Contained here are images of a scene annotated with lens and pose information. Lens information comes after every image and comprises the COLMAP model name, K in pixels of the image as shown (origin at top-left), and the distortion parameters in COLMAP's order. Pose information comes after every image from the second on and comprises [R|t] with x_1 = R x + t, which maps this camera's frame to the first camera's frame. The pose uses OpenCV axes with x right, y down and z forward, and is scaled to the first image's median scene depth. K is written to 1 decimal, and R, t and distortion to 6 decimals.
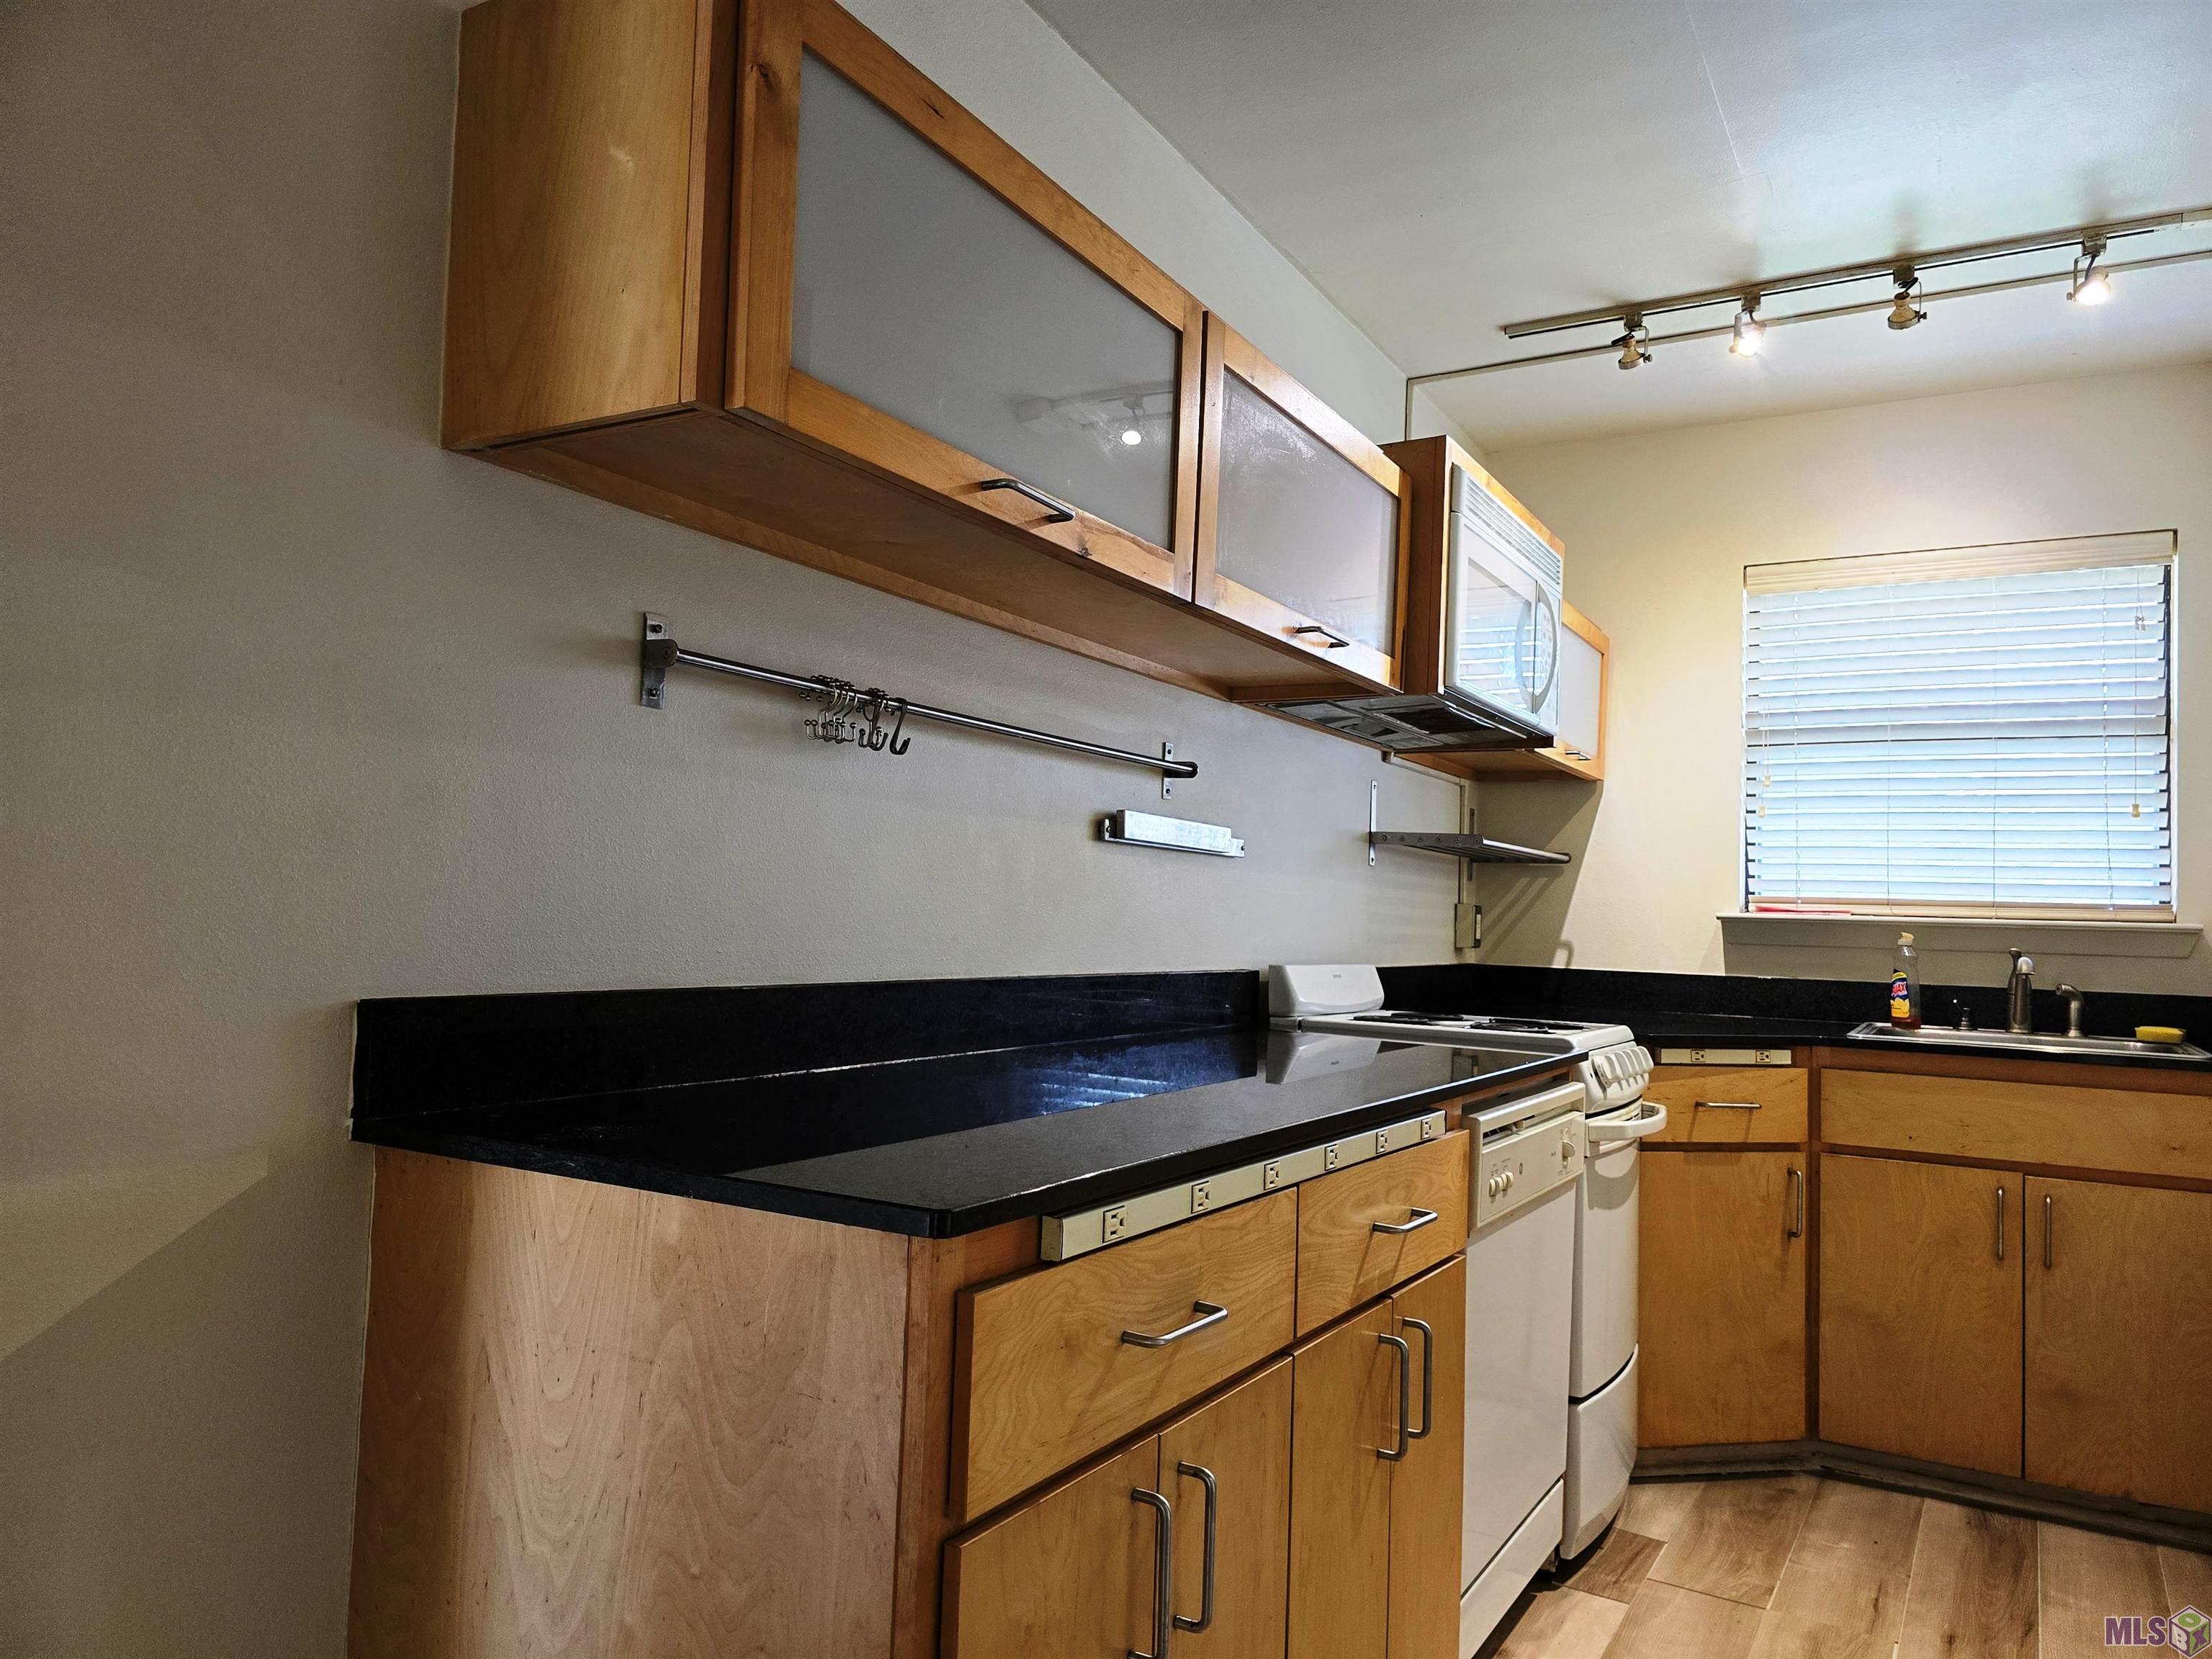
lens RADIAL K [[1498.3, 0, 1102.3], [0, 1498.3, 841.9], [0, 0, 1]] dist [0.038511, -0.031150]
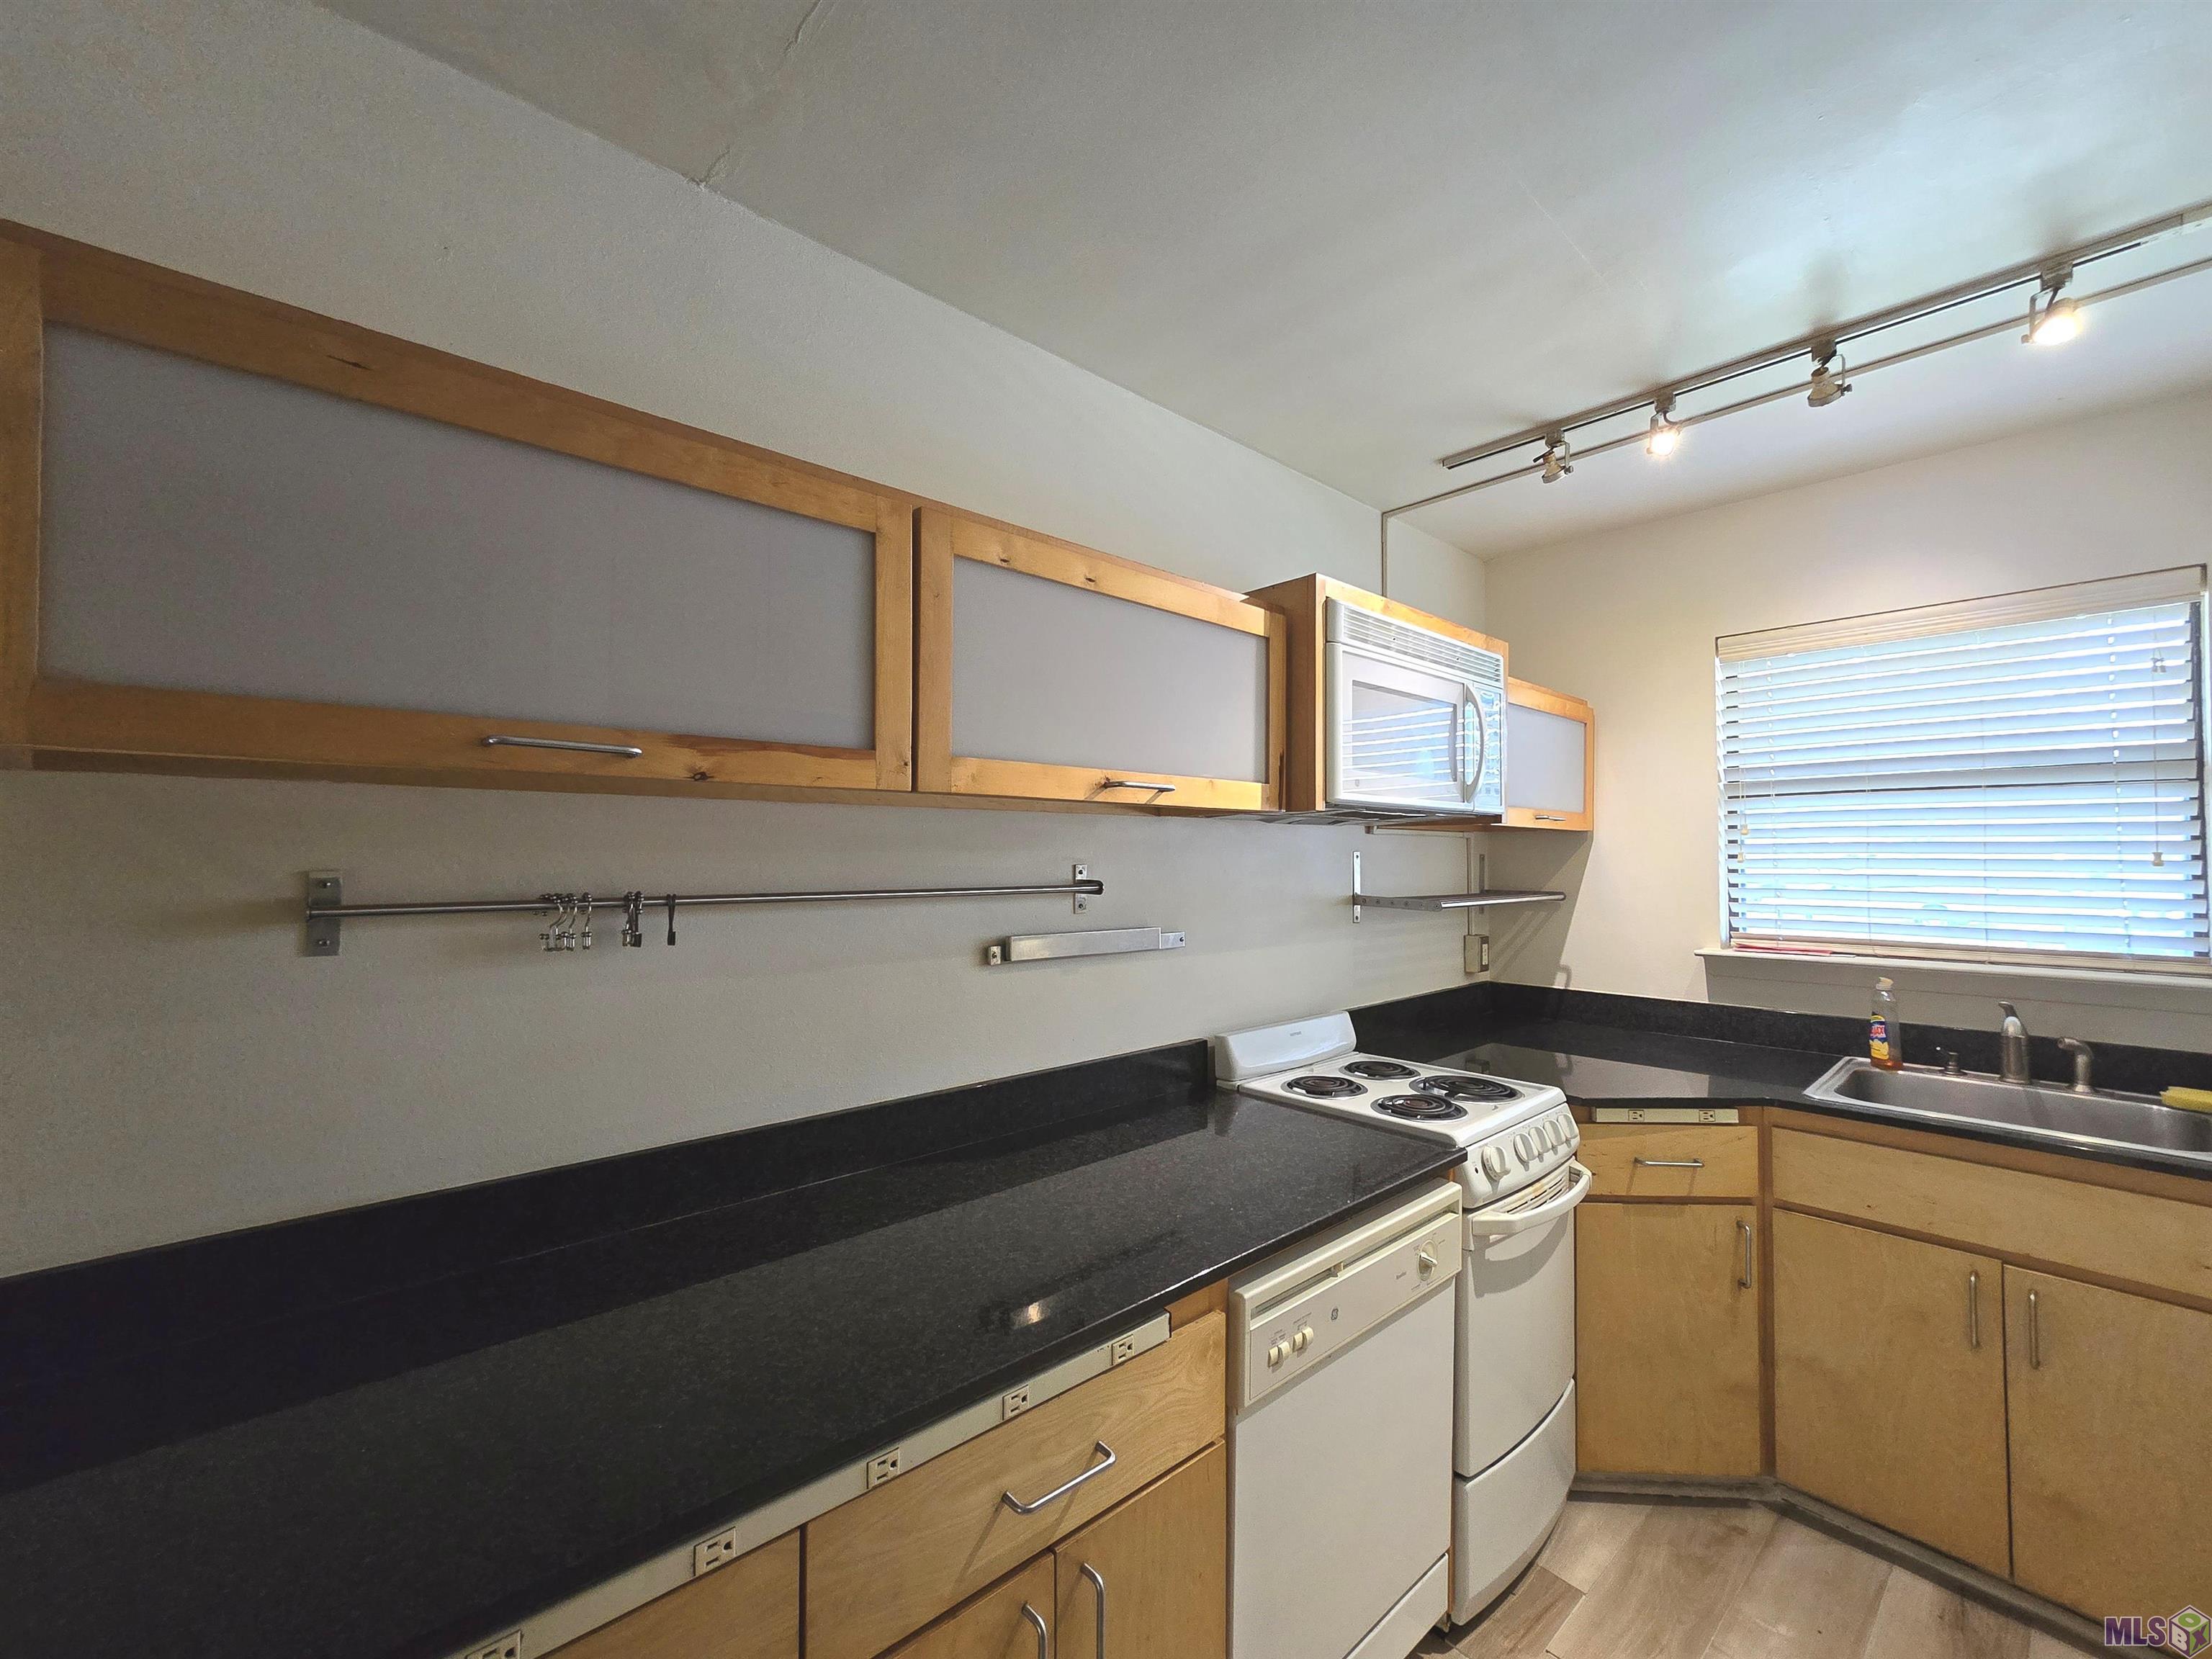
lens RADIAL K [[911.0, 0, 1105.2], [0, 911.0, 836.7], [0, 0, 1]] dist [-0.012714, 0.005835]
pose [[0.956181, -0.037807, -0.290324, 0.234437], [0.044102, 0.998912, 0.015170, -0.085100], [0.289435, -0.027309, 0.956808, 0.283633]]
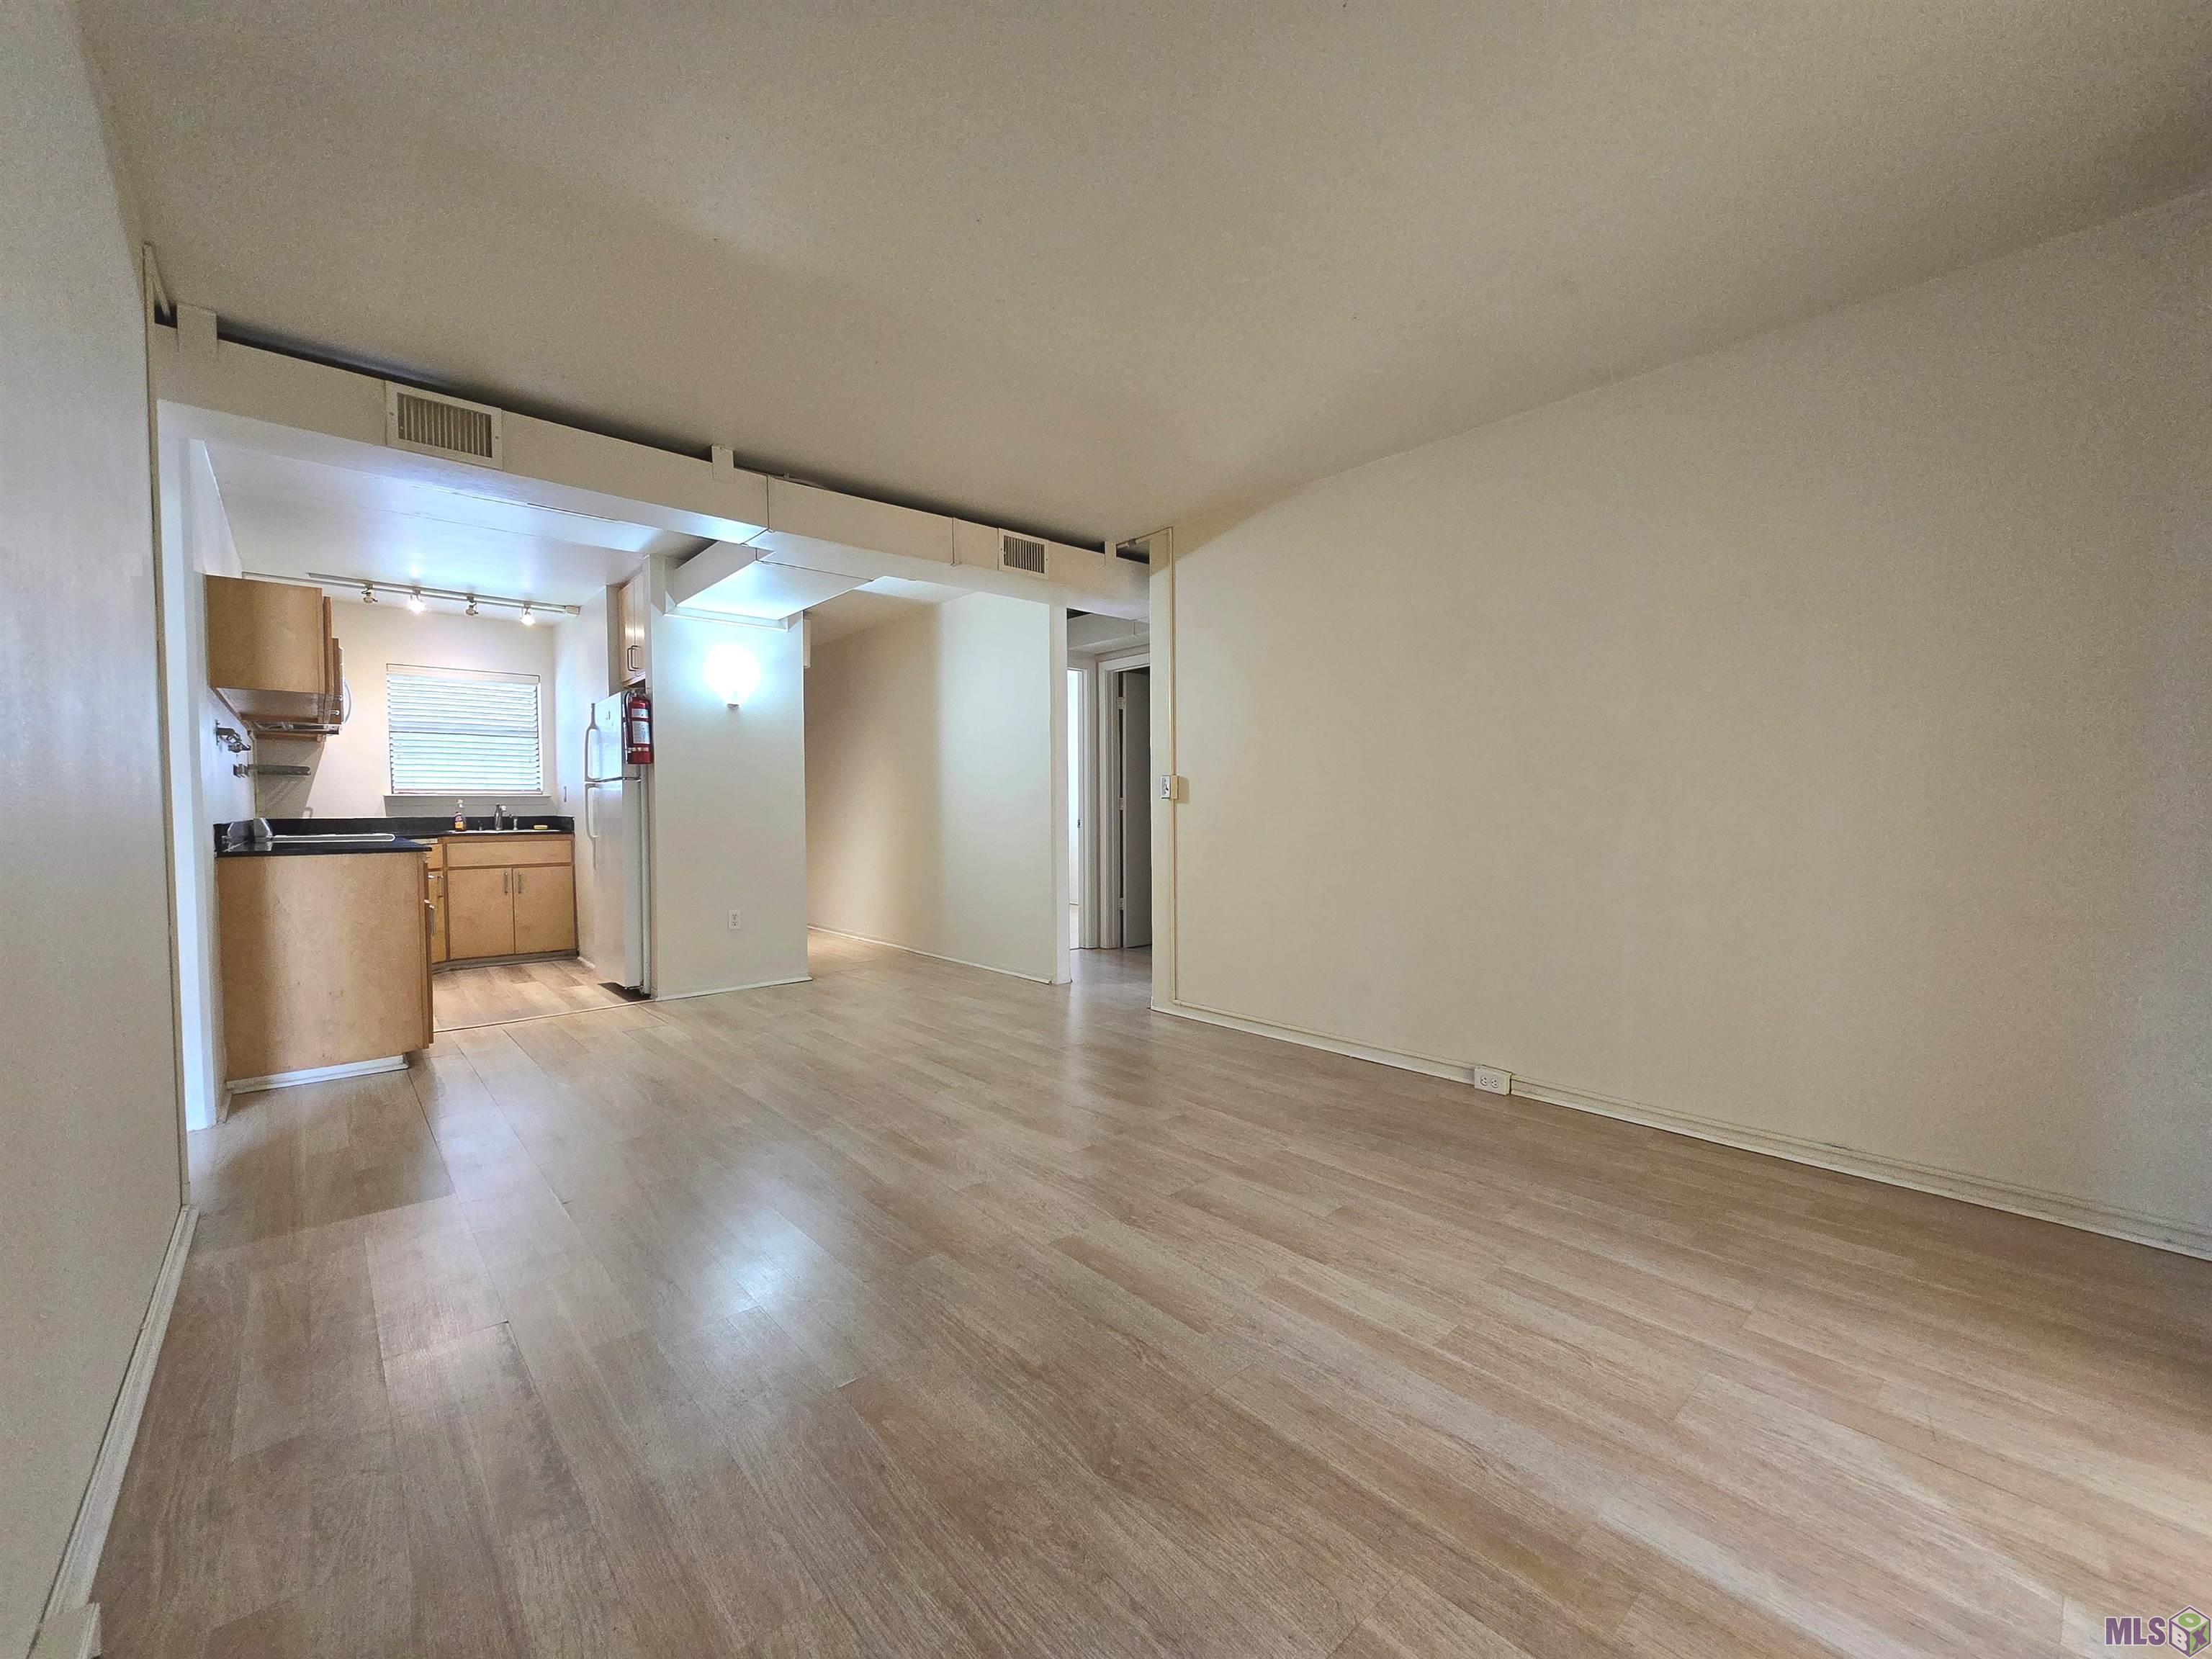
lens RADIAL K [[911.0, 0, 1124.7], [0, 911.0, 845.0], [0, 0, 1]] dist [-0.012714, 0.005835]
pose [[0.310867, -0.075581, 0.947444, -0.914170], [-0.034565, 0.995275, 0.090738, -0.070540], [-0.949825, -0.060956, 0.306785, -0.963109]]
